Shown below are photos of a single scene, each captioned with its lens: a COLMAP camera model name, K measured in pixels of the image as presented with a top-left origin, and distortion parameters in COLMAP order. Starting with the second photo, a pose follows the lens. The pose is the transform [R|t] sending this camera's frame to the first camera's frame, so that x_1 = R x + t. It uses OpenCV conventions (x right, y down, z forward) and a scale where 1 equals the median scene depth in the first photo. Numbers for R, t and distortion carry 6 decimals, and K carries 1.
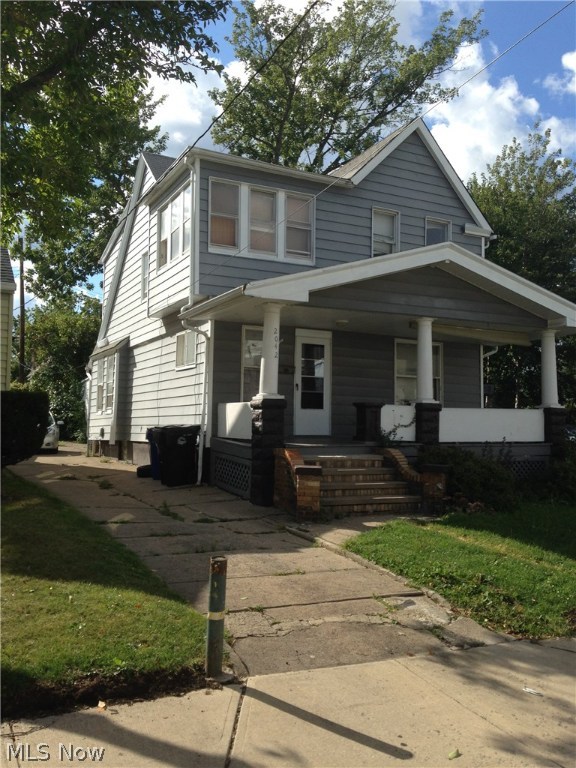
lens RADIAL K [[711.1, 0, 288.7], [0, 711.1, 382.2], [0, 0, 1]] dist [0.145732, 0.000000]
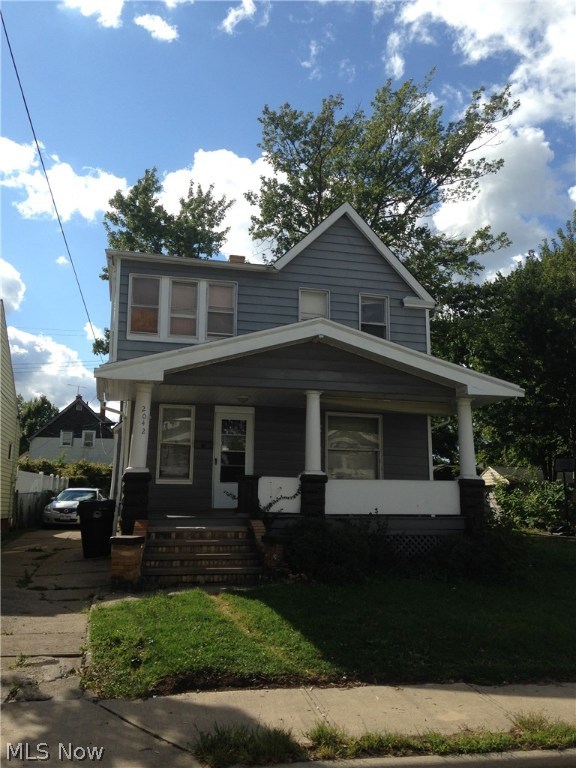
lens RADIAL K [[711.1, 0, 287.3], [0, 711.1, 383.3], [0, 0, 1]] dist [0.145732, 0.000000]
pose [[0.967820, -0.043405, -0.247873, 0.384042], [0.016122, 0.993684, -0.111054, 0.011074], [0.251128, 0.103484, 0.962406, 0.006481]]
